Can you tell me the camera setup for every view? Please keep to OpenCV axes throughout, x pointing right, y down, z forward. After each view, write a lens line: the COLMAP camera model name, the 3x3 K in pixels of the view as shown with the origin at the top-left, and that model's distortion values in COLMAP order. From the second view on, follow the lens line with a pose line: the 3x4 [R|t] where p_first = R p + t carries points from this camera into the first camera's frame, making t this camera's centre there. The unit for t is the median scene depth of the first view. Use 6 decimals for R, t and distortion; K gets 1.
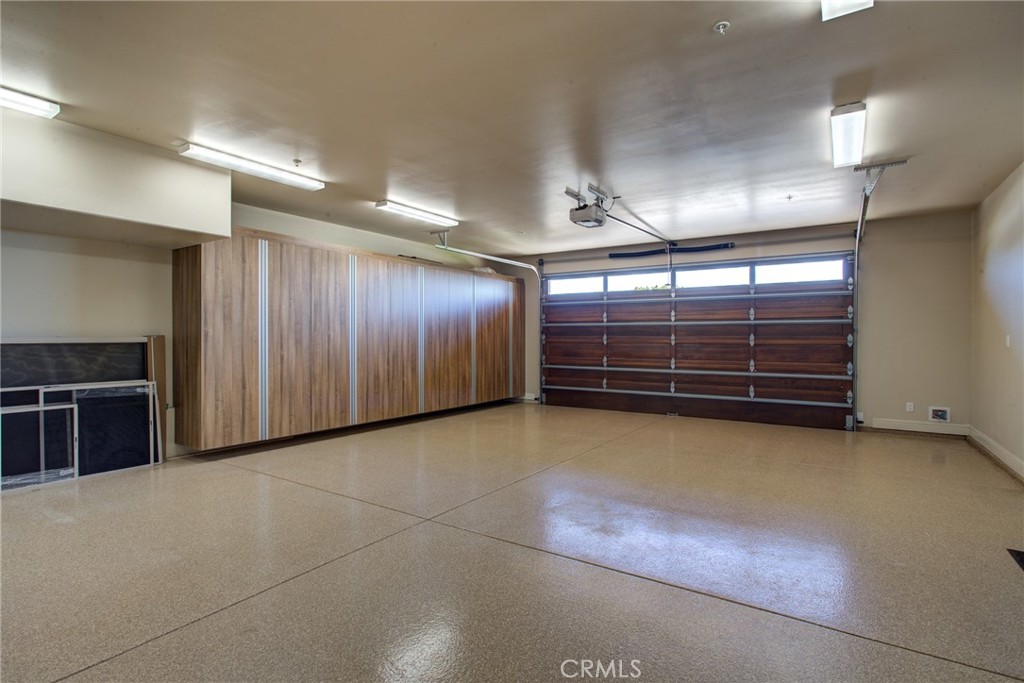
lens RADIAL K [[503.8, 0, 538.1], [0, 503.8, 342.8], [0, 0, 1]] dist [-0.012608, 0.004611]
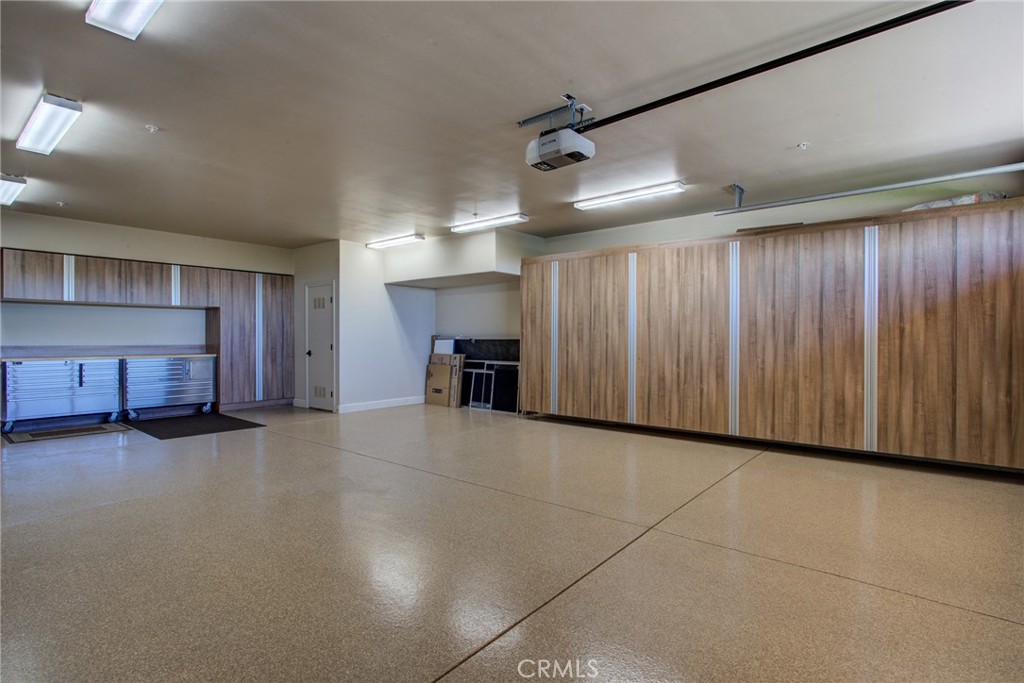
lens RADIAL K [[503.8, 0, 530.0], [0, 503.8, 337.5], [0, 0, 1]] dist [-0.012608, 0.004611]
pose [[-0.108828, 0.007001, -0.994036, 0.675558], [-0.003055, 0.999968, 0.007377, -0.014327], [0.994056, 0.003839, -0.108803, 0.948782]]
